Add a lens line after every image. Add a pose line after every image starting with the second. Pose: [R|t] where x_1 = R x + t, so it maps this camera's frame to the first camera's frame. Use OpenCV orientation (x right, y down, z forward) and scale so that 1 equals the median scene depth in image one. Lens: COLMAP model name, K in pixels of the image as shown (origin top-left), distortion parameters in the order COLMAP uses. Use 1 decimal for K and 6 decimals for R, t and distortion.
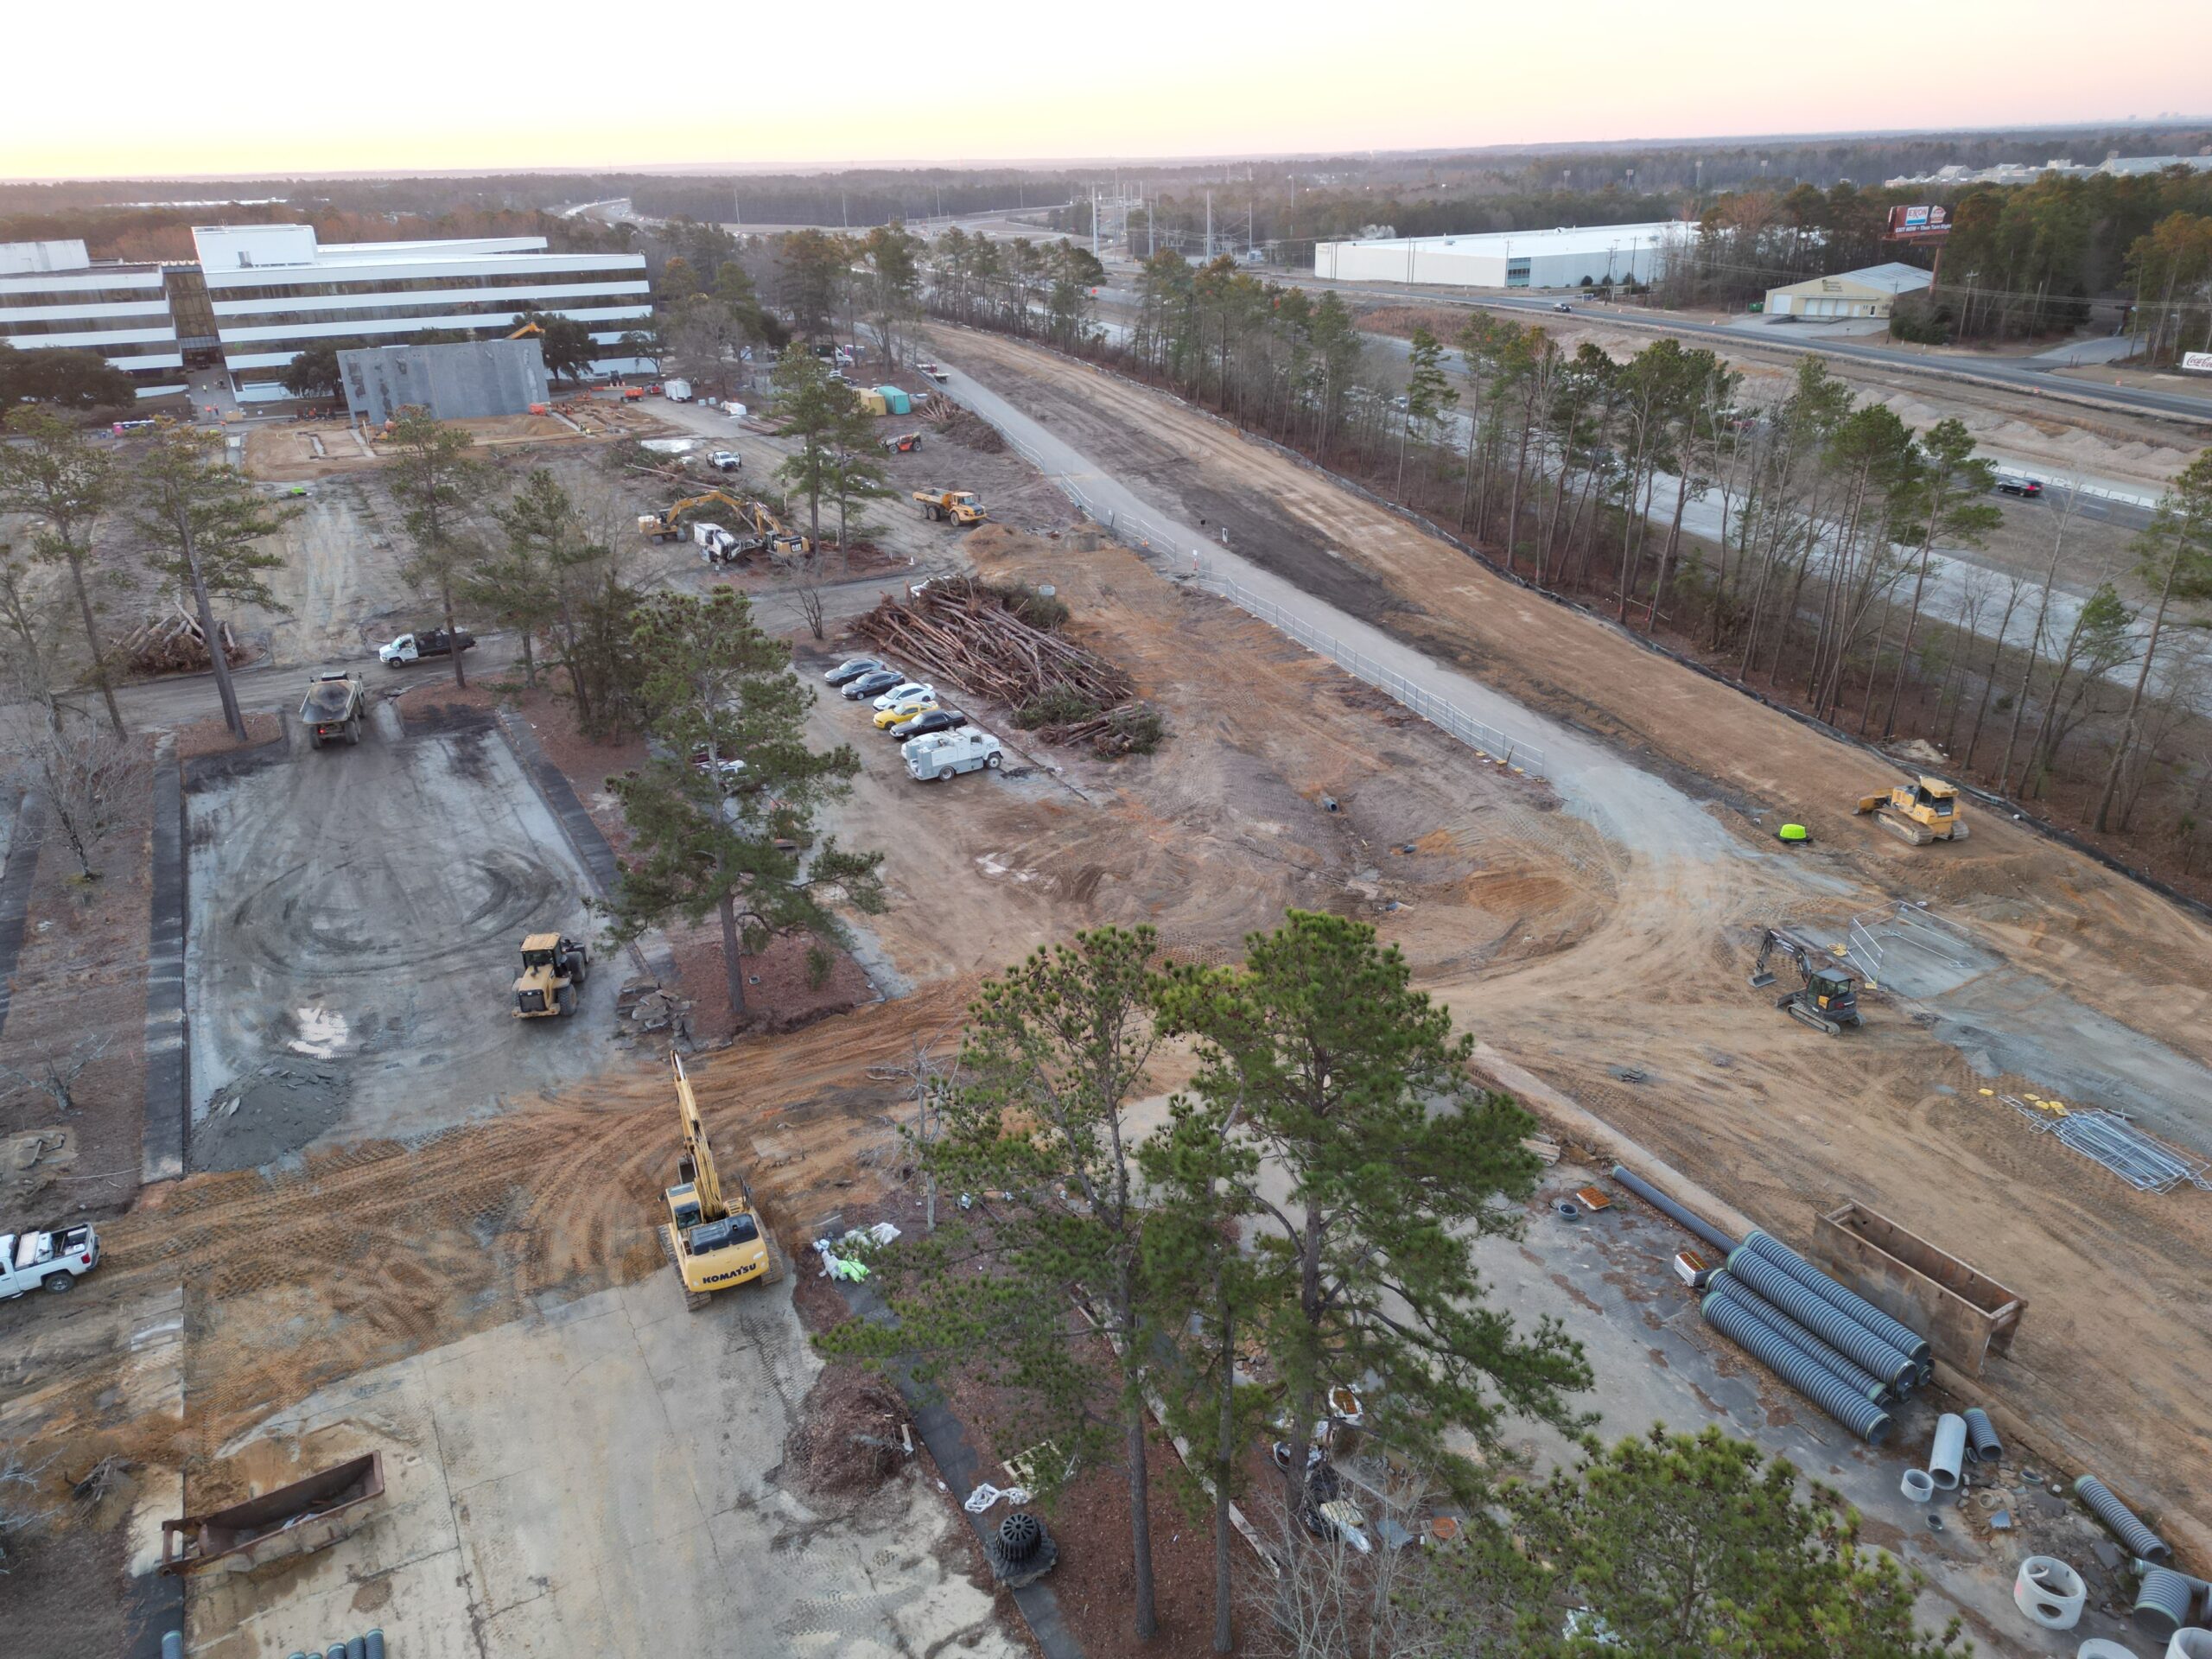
lens RADIAL K [[1534.7, 0, 1106.0], [0, 1534.7, 829.5], [0, 0, 1]] dist [0.091436, -0.044126]
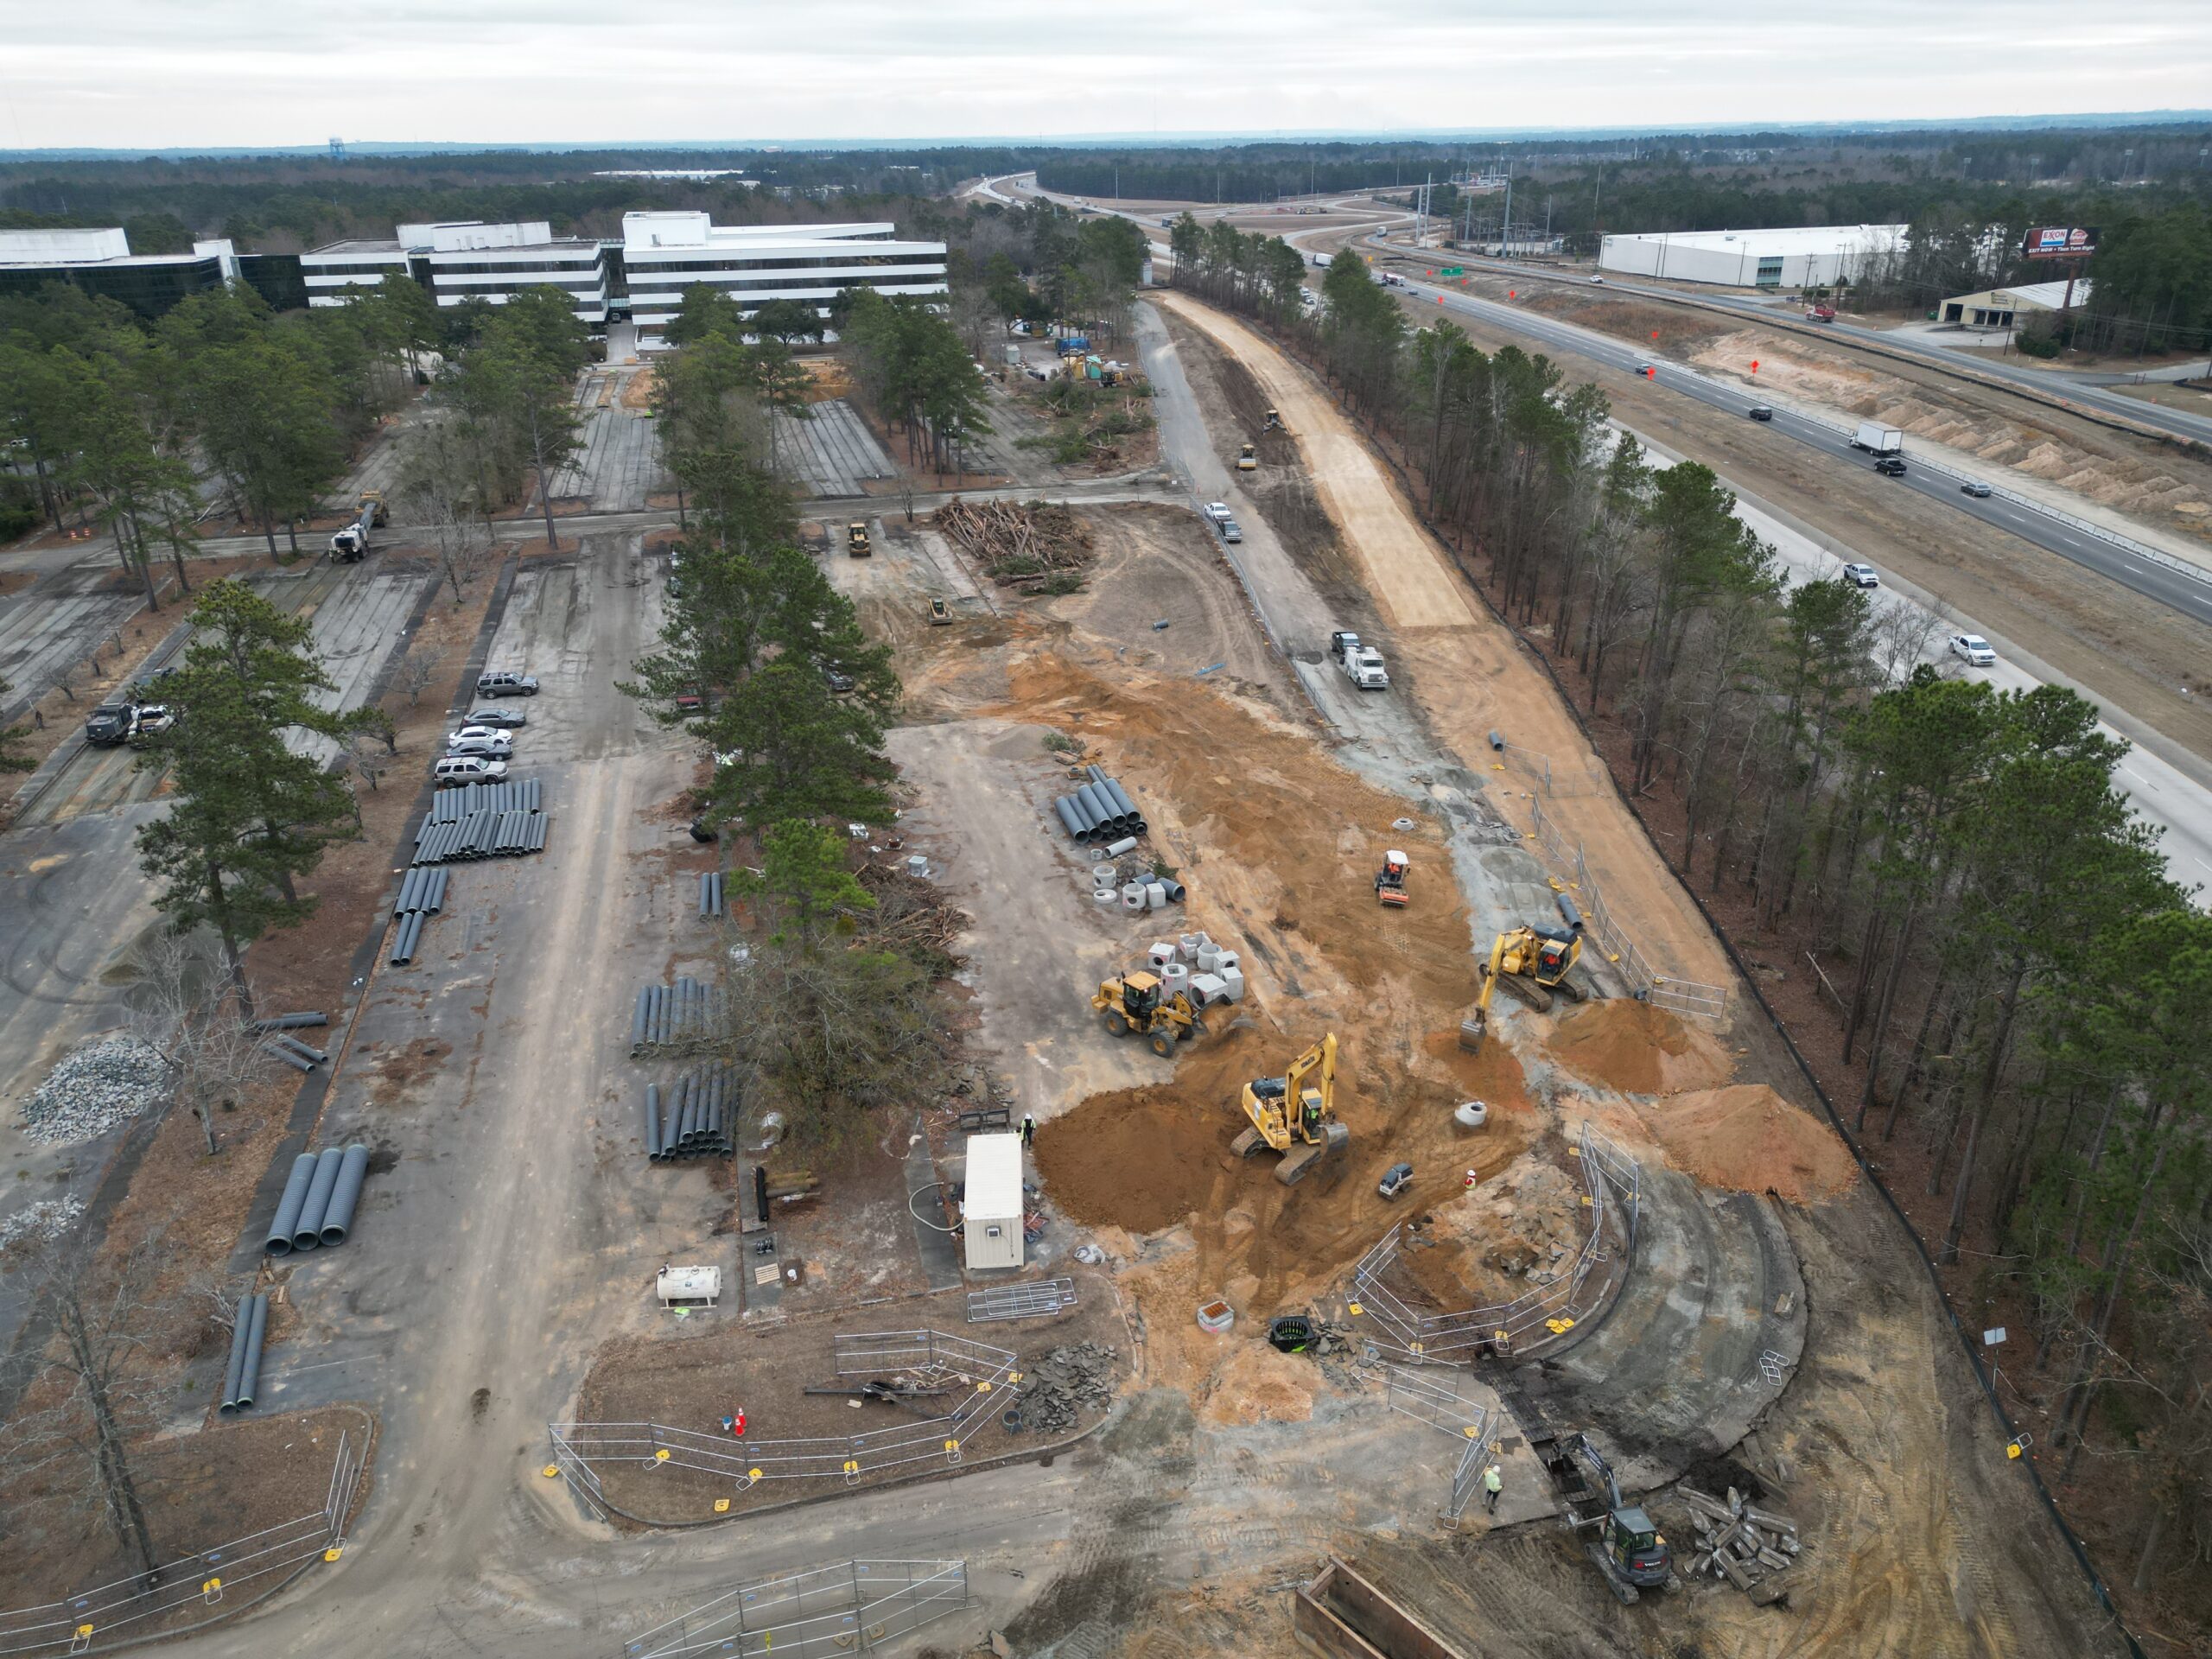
lens RADIAL K [[1534.7, 0, 1106.0], [0, 1534.7, 829.5], [0, 0, 1]] dist [0.091436, -0.044126]
pose [[0.969781, 0.111237, -0.217143, 0.145947], [-0.107666, 0.993786, 0.028244, 0.045237], [0.218936, -0.004012, 0.975731, -0.174039]]
